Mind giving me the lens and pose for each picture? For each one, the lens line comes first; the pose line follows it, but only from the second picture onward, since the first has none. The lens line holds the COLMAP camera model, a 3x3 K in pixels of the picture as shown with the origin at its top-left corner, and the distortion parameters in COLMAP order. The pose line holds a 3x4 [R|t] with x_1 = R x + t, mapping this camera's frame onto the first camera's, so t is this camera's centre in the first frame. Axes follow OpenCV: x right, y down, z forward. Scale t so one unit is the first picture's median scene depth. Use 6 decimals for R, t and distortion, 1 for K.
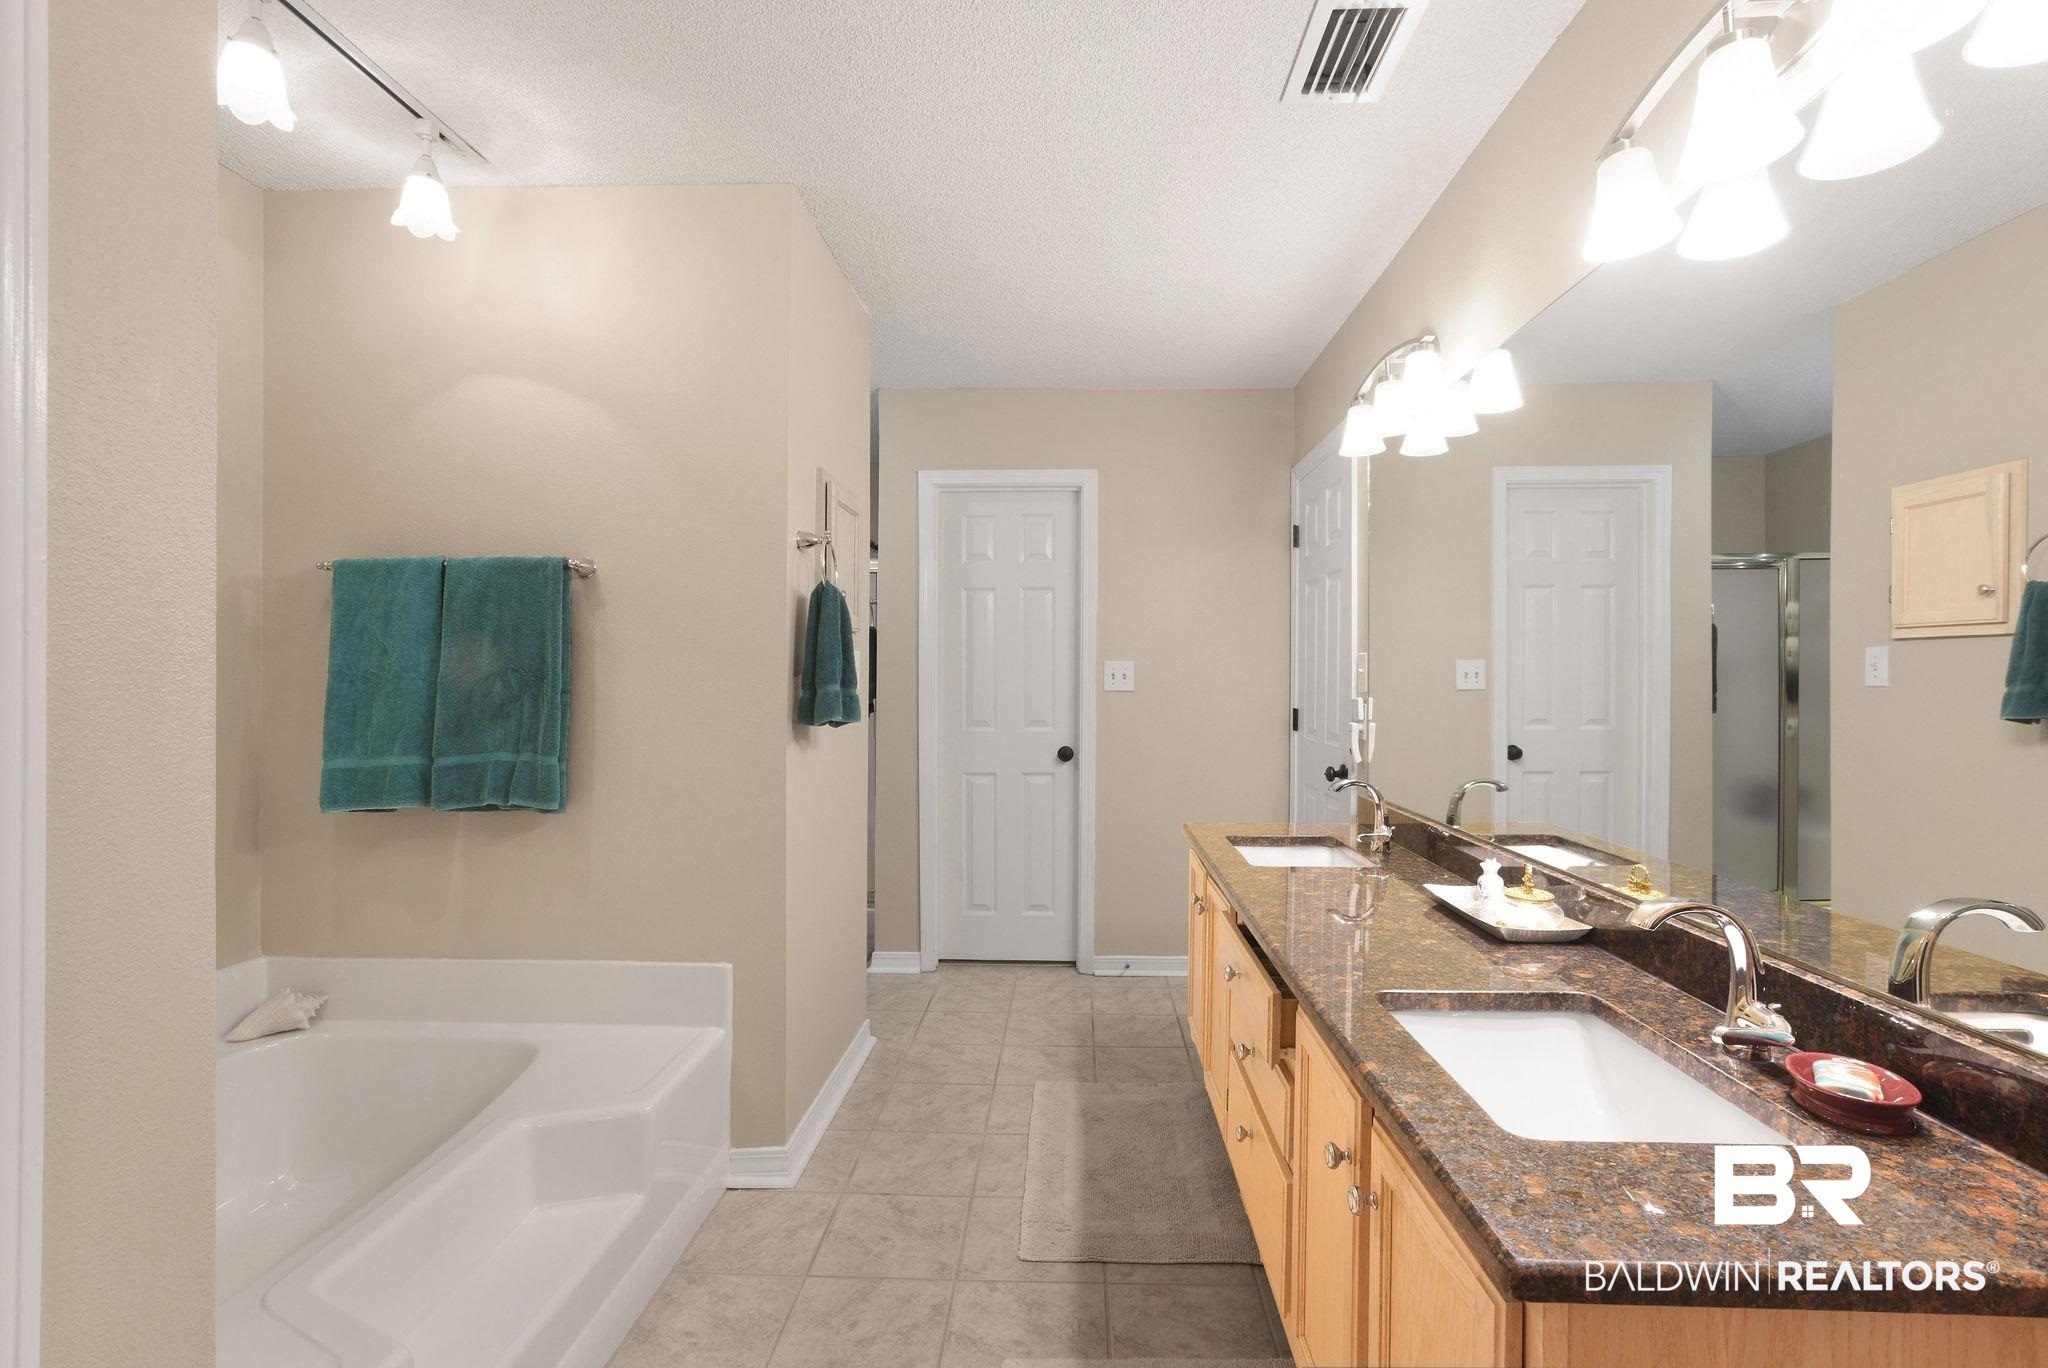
lens RADIAL K [[946.0, 0, 1062.3], [0, 946.0, 690.4], [0, 0, 1]] dist [-0.015602, 0.027958]
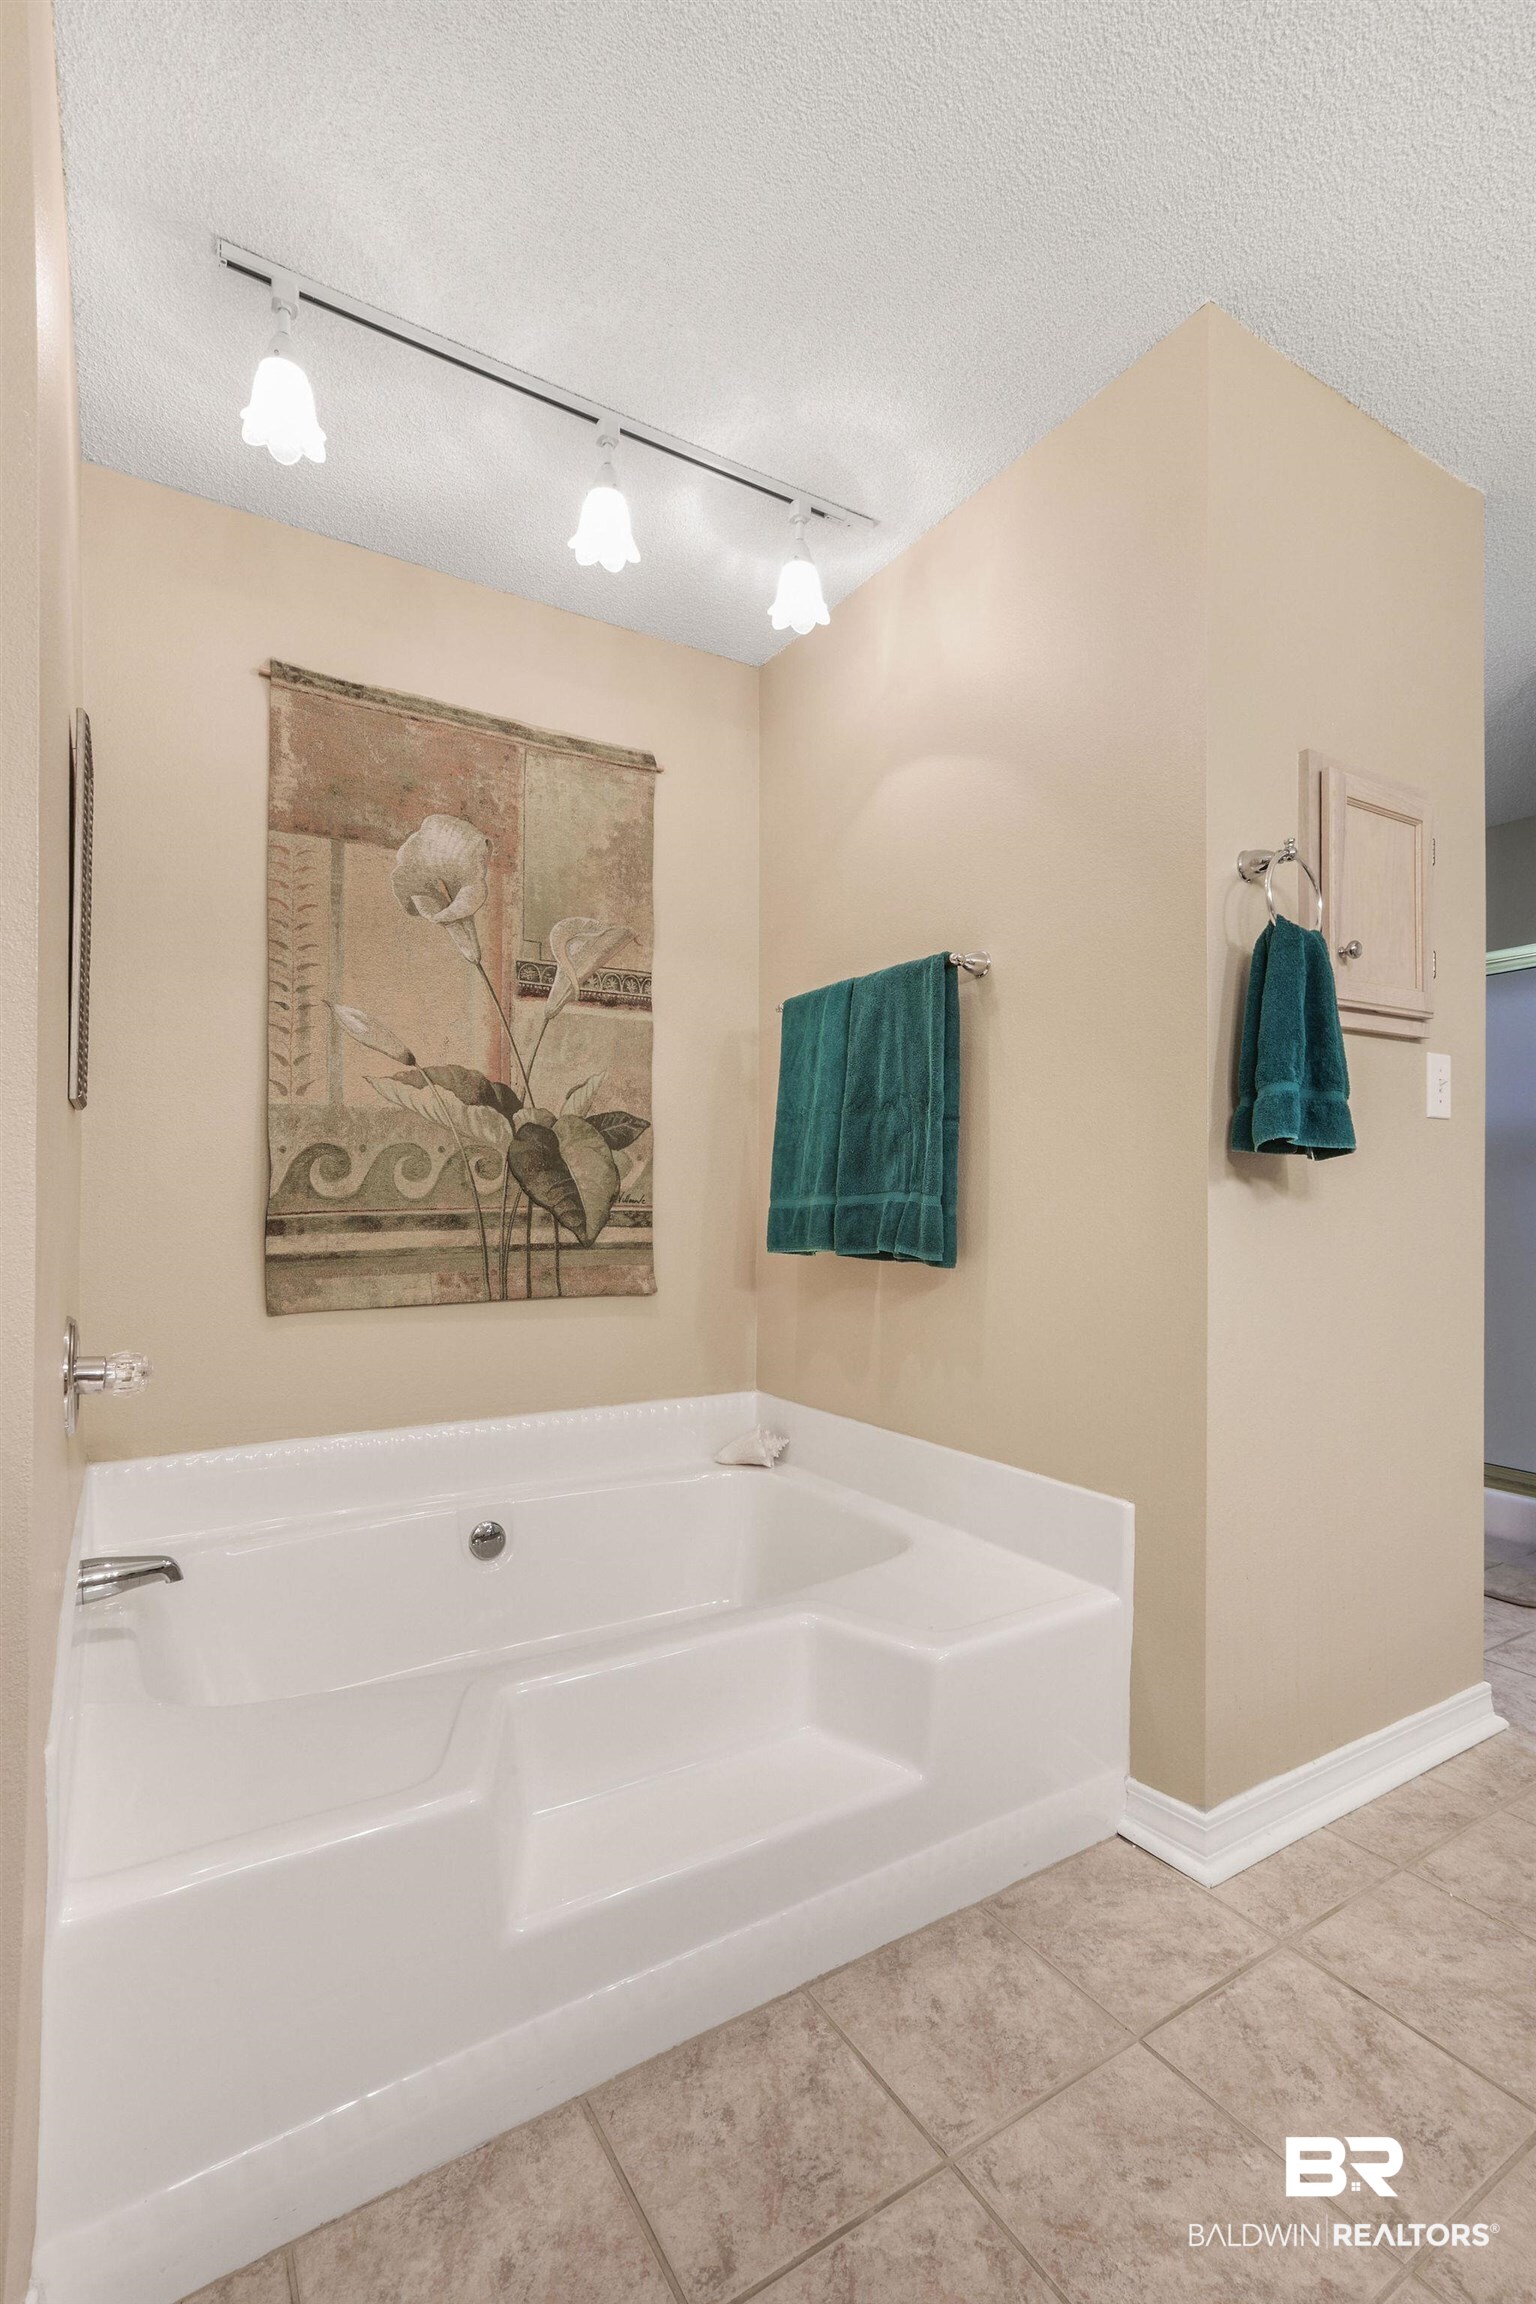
lens RADIAL K [[1064.3, 0, 767.9], [0, 1064.3, 1191.1], [0, 0, 1]] dist [-0.015602, 0.027958]
pose [[0.548031, -0.014039, -0.836340, 0.154759], [-0.007660, 0.999733, -0.021801, 0.086667], [0.836423, 0.018354, 0.547778, 0.372256]]
